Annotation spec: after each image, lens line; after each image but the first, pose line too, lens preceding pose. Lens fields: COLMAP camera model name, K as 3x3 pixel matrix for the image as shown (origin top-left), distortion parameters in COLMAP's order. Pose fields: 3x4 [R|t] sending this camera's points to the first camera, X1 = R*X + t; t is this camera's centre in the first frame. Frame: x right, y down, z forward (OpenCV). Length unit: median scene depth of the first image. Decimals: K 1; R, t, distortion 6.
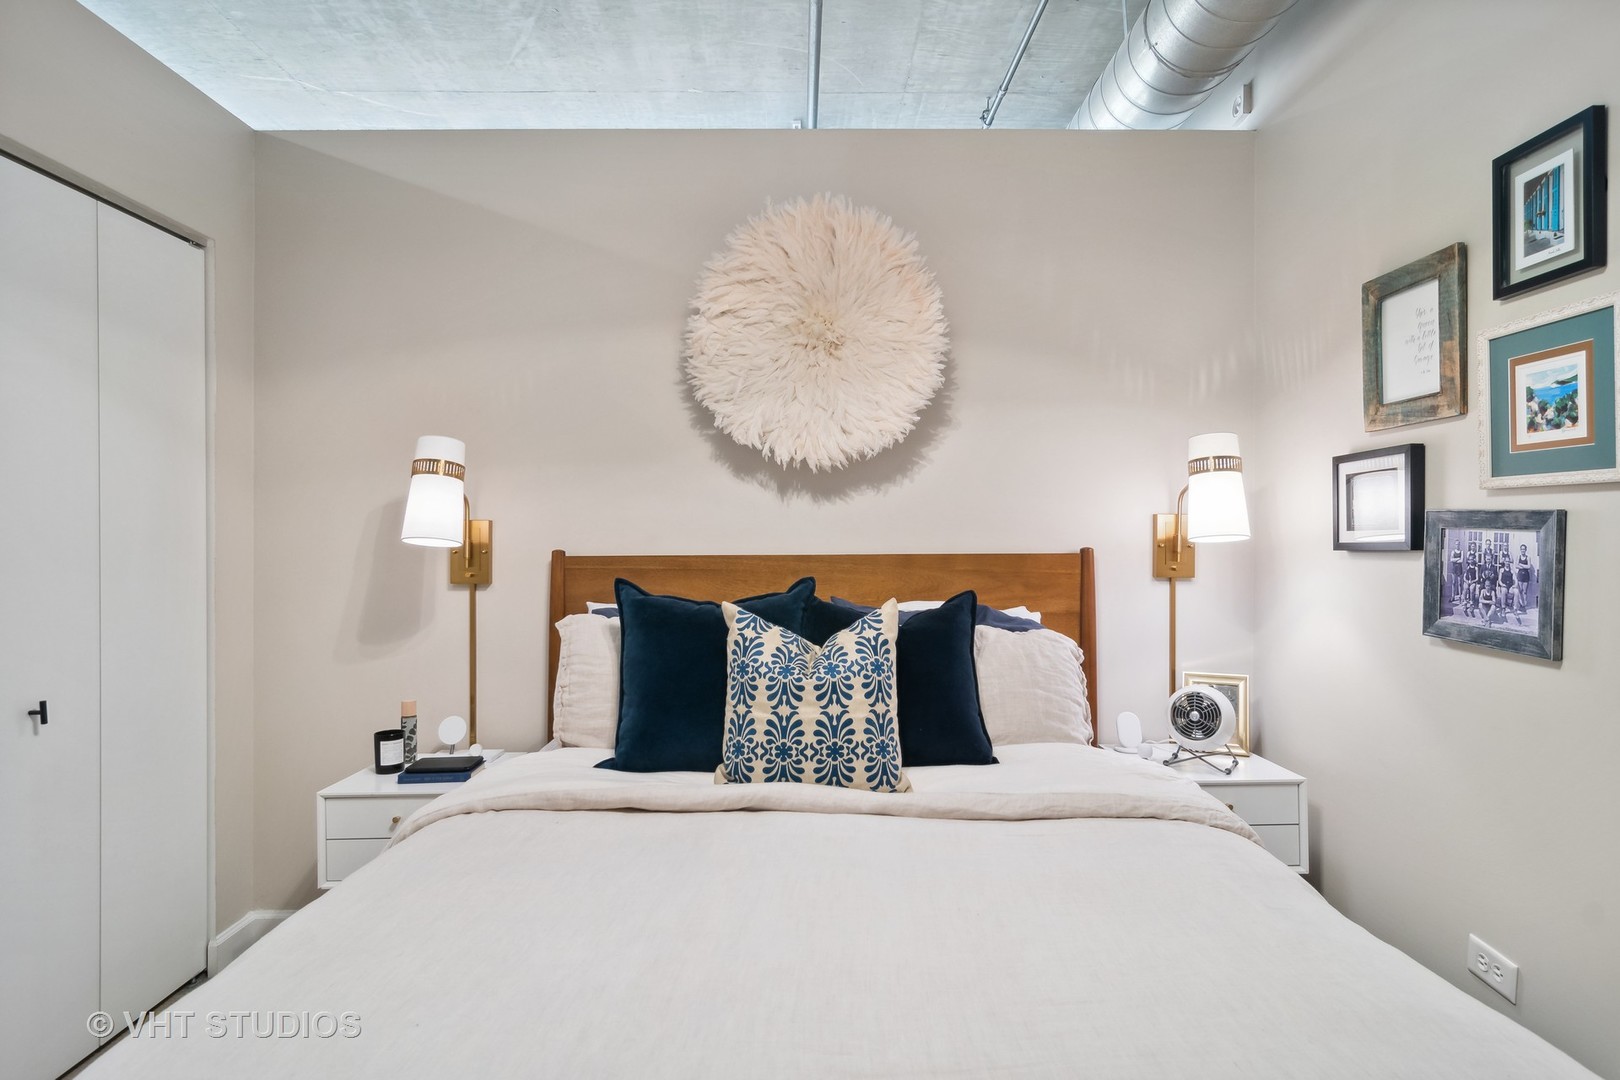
lens RADIAL K [[881.5, 0, 806.9], [0, 881.5, 529.2], [0, 0, 1]] dist [0.002364, 0.000843]
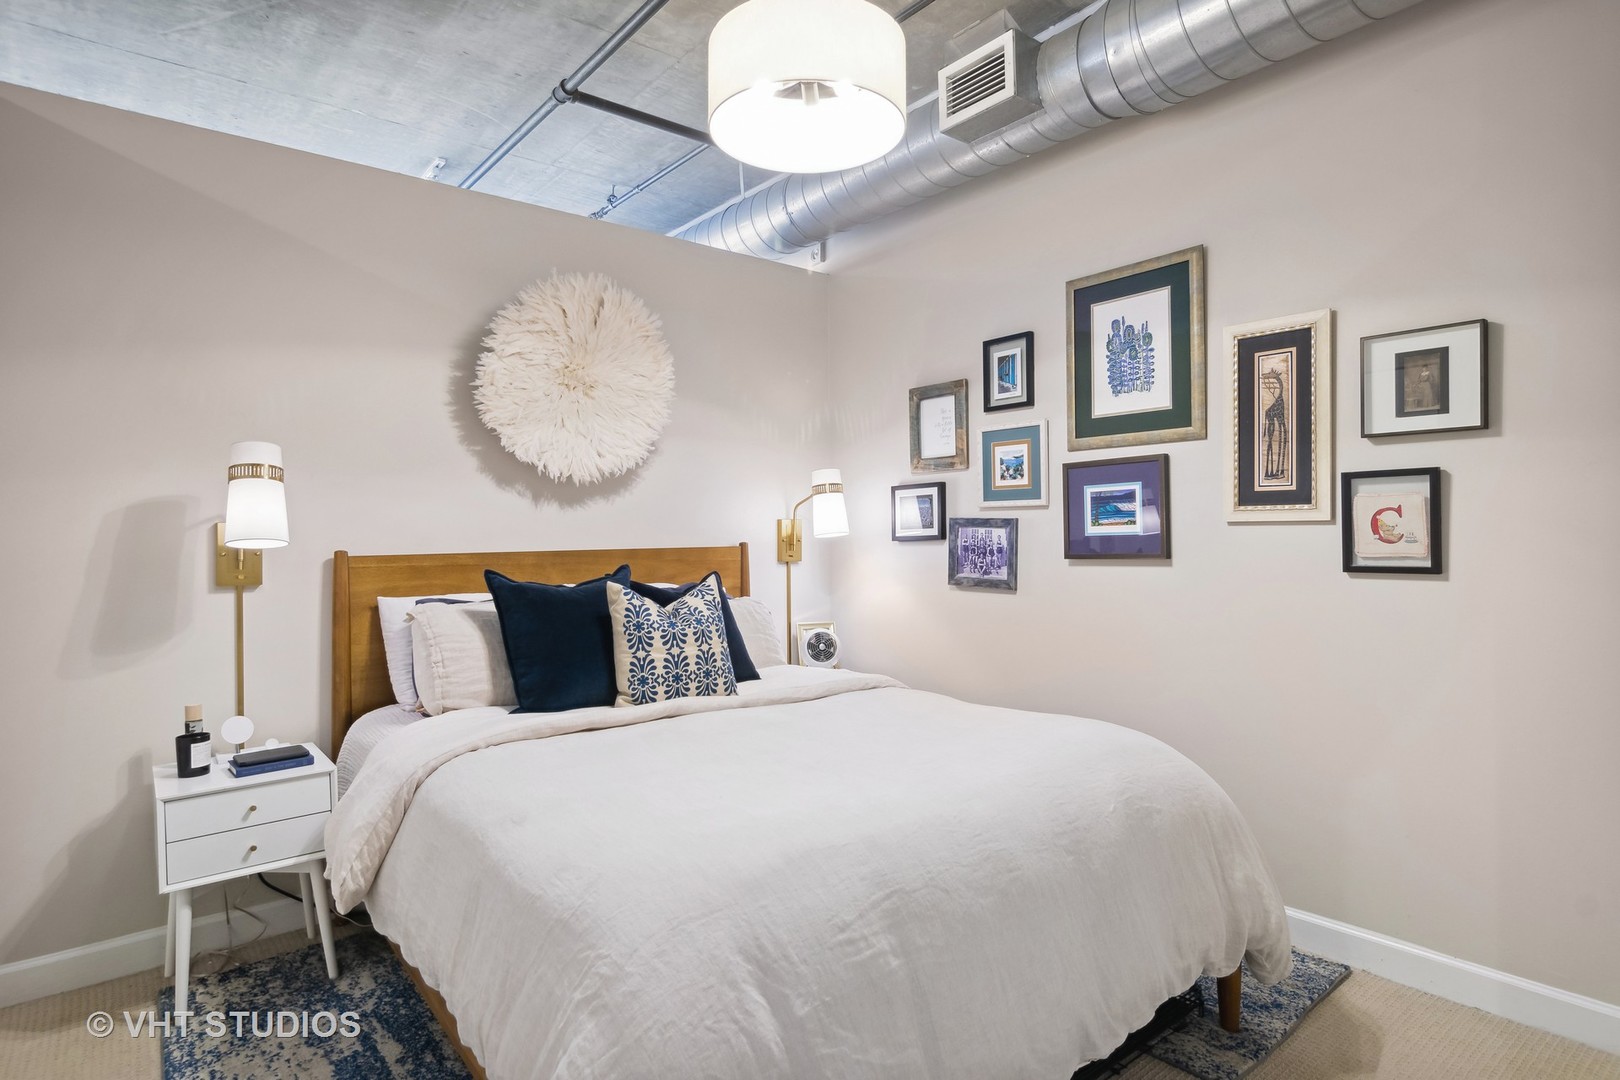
lens RADIAL K [[881.5, 0, 806.9], [0, 881.5, 529.2], [0, 0, 1]] dist [0.002364, 0.000843]
pose [[0.781329, -0.003007, 0.624112, -0.706656], [0.007081, 0.999967, -0.004048, 0.007752], [-0.624079, 0.007582, 0.781324, -0.272816]]
